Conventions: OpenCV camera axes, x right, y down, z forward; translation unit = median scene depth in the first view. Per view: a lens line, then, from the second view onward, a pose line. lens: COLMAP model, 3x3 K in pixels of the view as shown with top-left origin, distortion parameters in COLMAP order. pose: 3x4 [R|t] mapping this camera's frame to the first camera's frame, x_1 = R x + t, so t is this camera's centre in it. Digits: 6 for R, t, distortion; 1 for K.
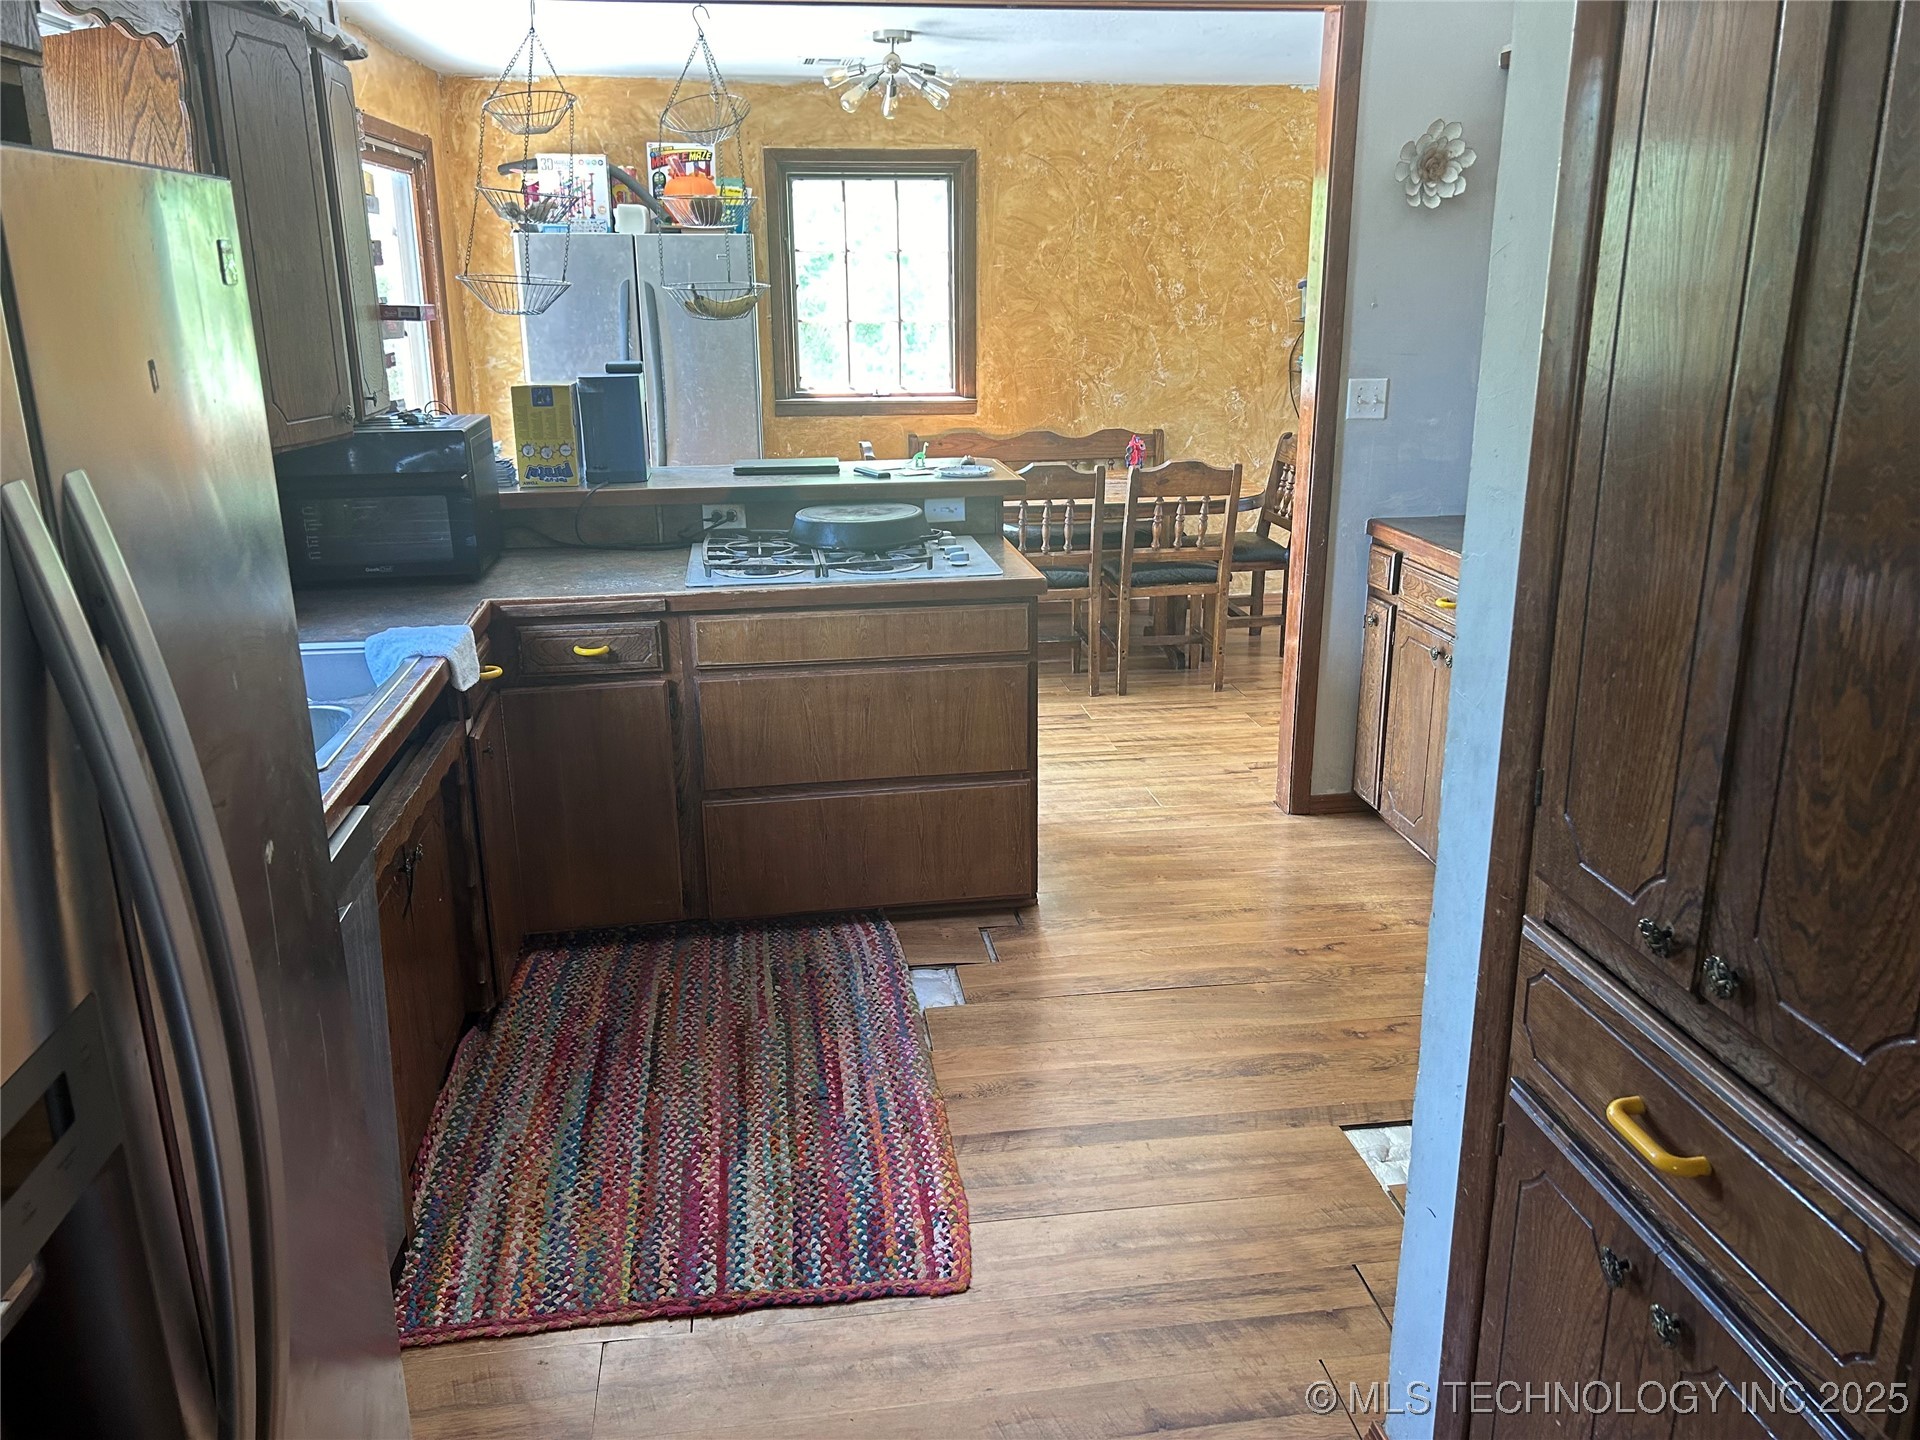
lens RADIAL K [[1439.1, 0, 969.7], [0, 1439.1, 697.7], [0, 0, 1]] dist [0.005046, -0.003274]
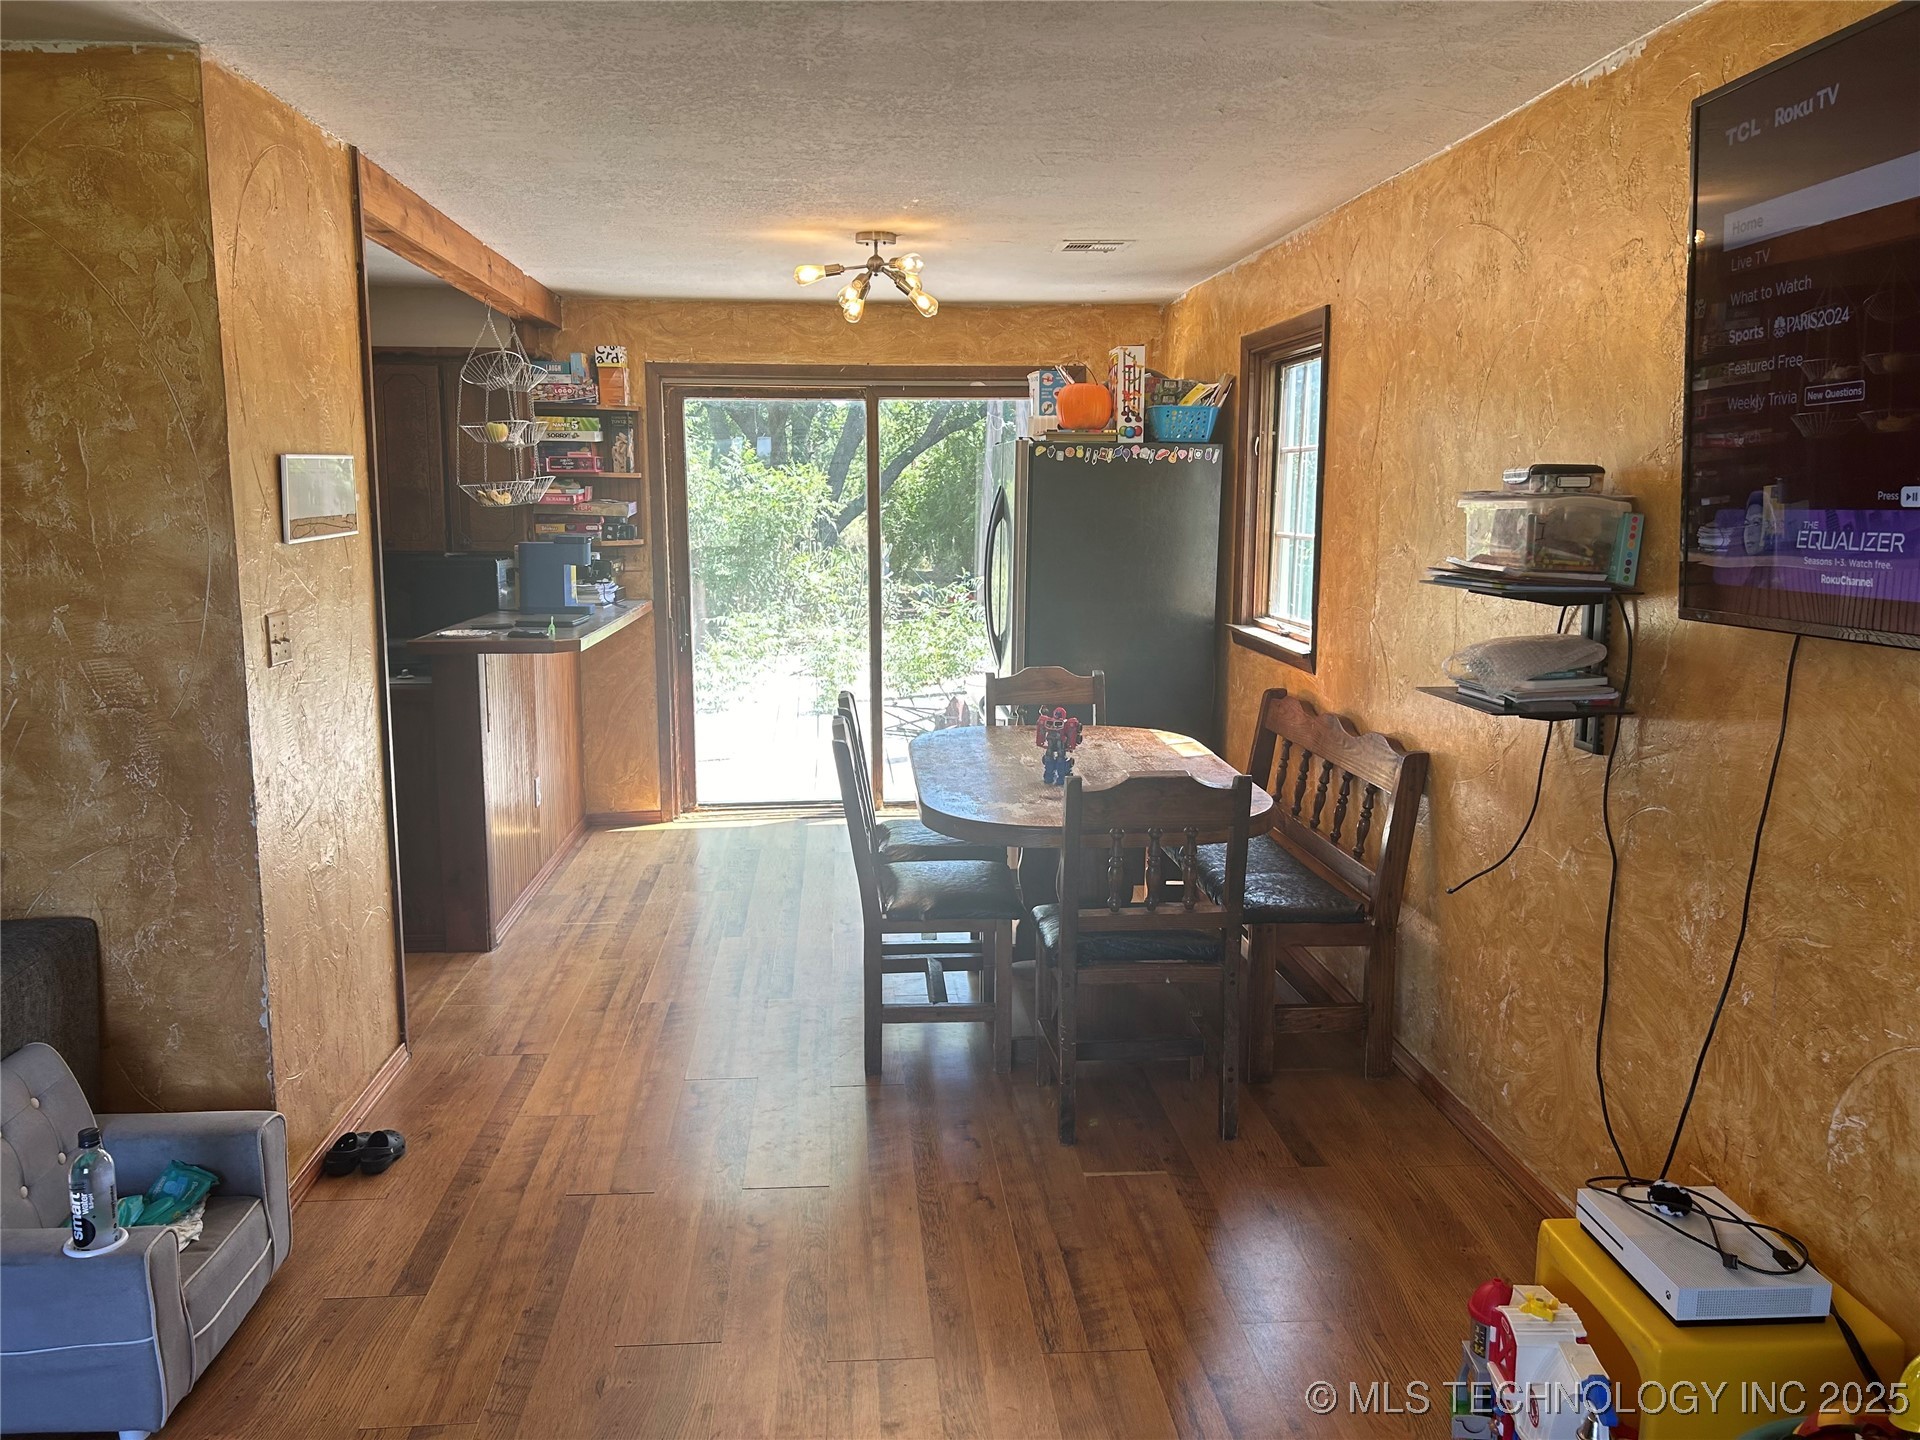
lens RADIAL K [[1439.1, 0, 969.7], [0, 1439.1, 697.7], [0, 0, 1]] dist [0.005046, -0.003274]
pose [[-0.054915, 0.155221, -0.986352, 0.934205], [-0.273244, 0.947798, 0.164366, -0.342001], [0.960376, 0.278541, -0.009635, 1.141688]]
